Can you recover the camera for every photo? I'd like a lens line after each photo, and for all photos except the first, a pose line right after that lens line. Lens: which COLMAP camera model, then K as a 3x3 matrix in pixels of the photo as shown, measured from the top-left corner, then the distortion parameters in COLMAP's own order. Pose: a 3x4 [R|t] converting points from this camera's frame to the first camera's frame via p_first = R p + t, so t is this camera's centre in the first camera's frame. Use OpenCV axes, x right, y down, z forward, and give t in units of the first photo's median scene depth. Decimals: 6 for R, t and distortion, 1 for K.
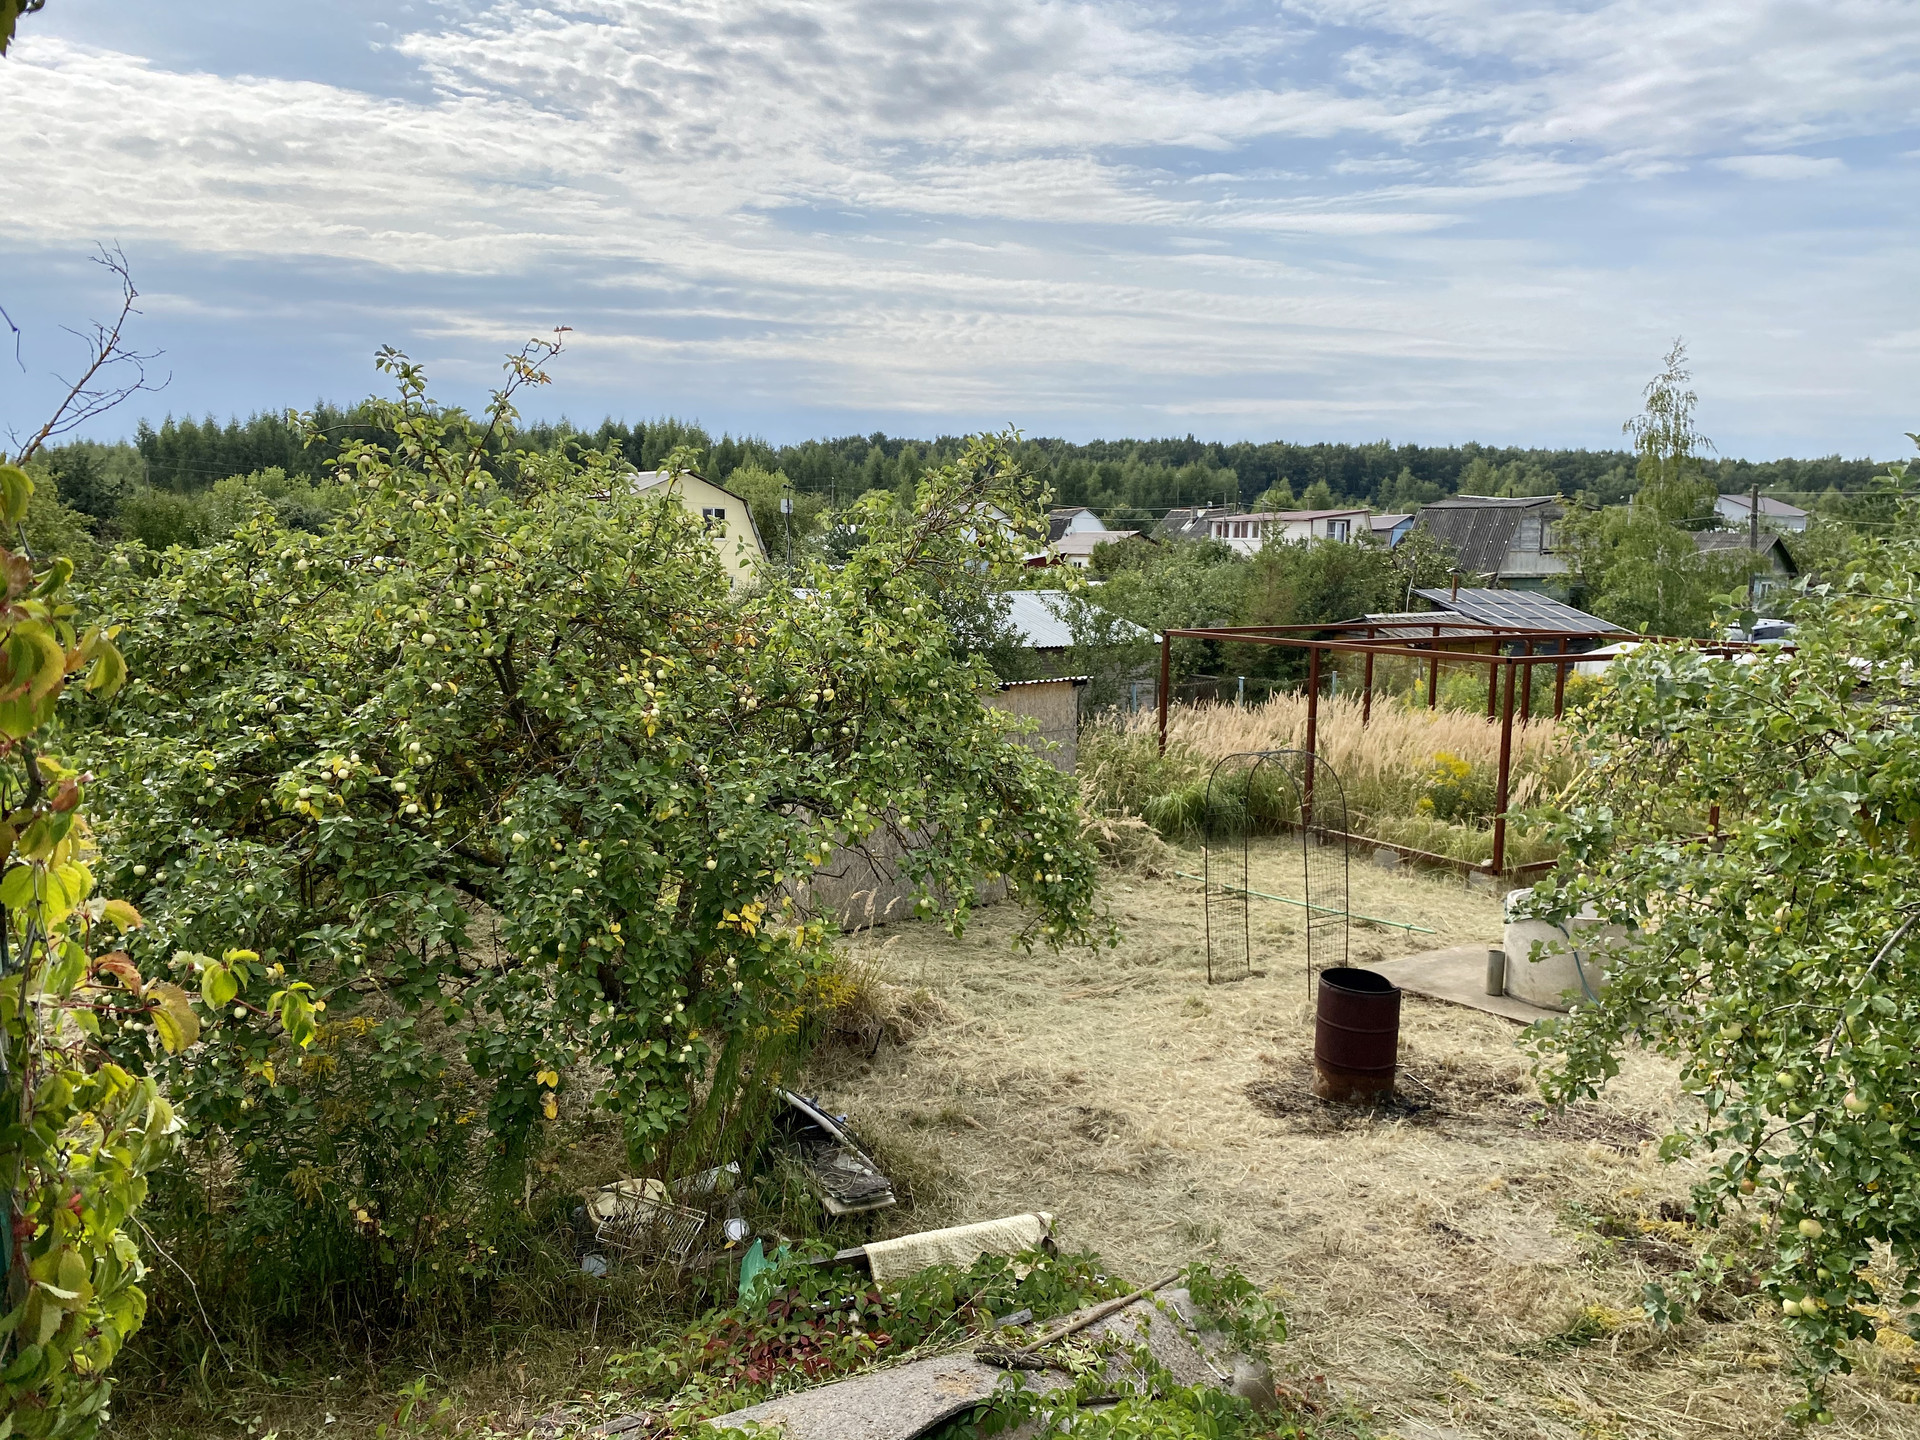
lens RADIAL K [[1433.7, 0, 960.0], [0, 1433.7, 720.0], [0, 0, 1]] dist [0.009246, 0.001124]
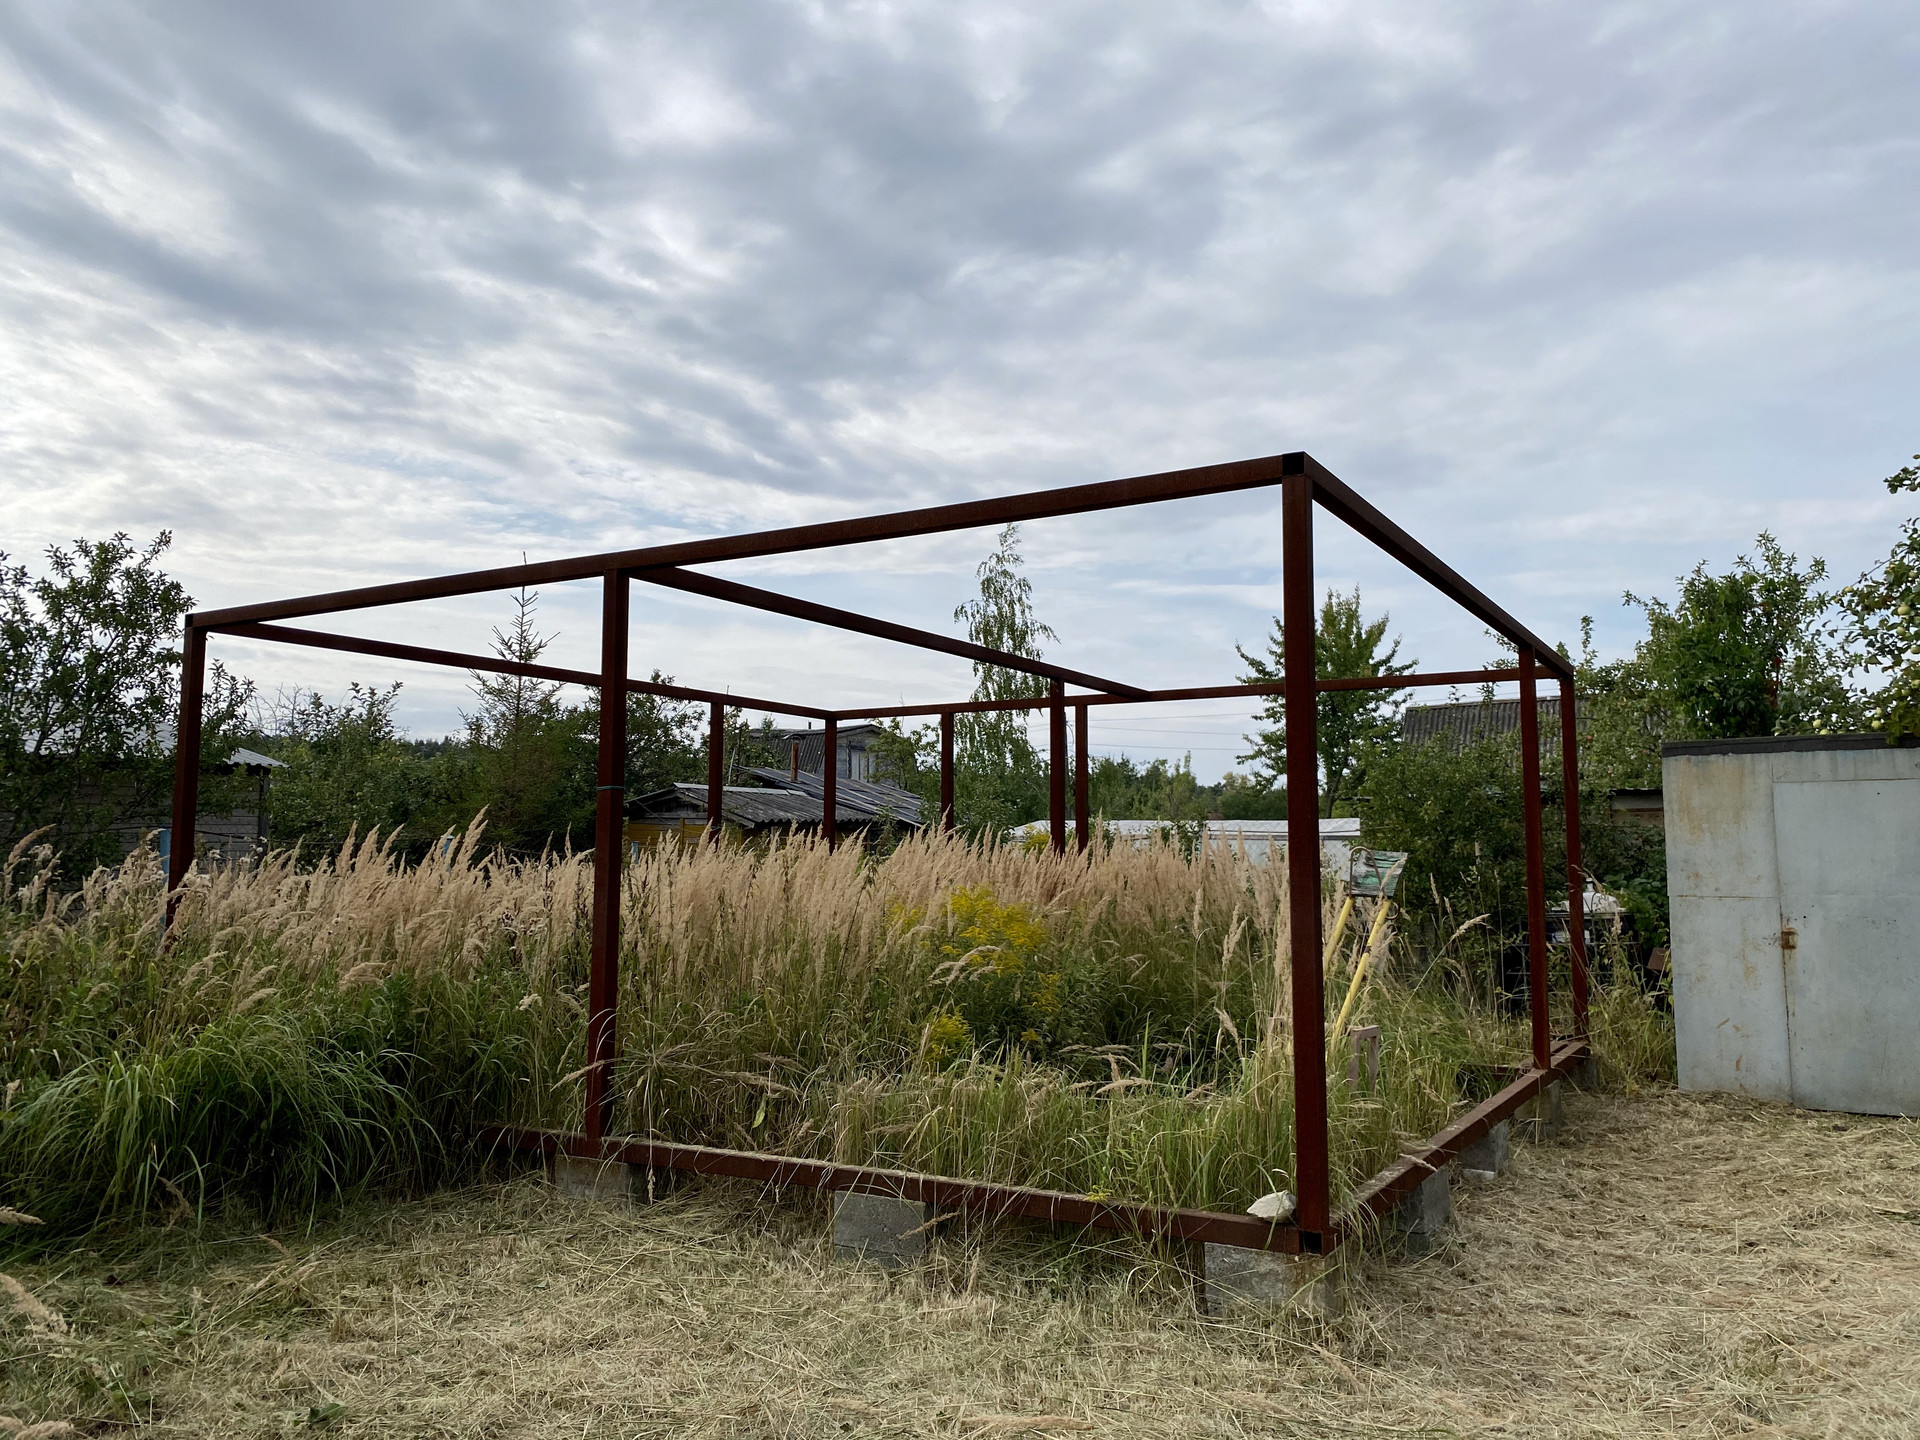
lens RADIAL K [[1433.7, 0, 960.0], [0, 1433.7, 720.0], [0, 0, 1]] dist [0.009246, 0.001124]
pose [[0.879233, 0.038800, 0.474809, 0.163635], [0.063548, 0.978218, -0.197612, 0.053247], [-0.472134, 0.203920, 0.857616, 0.695552]]
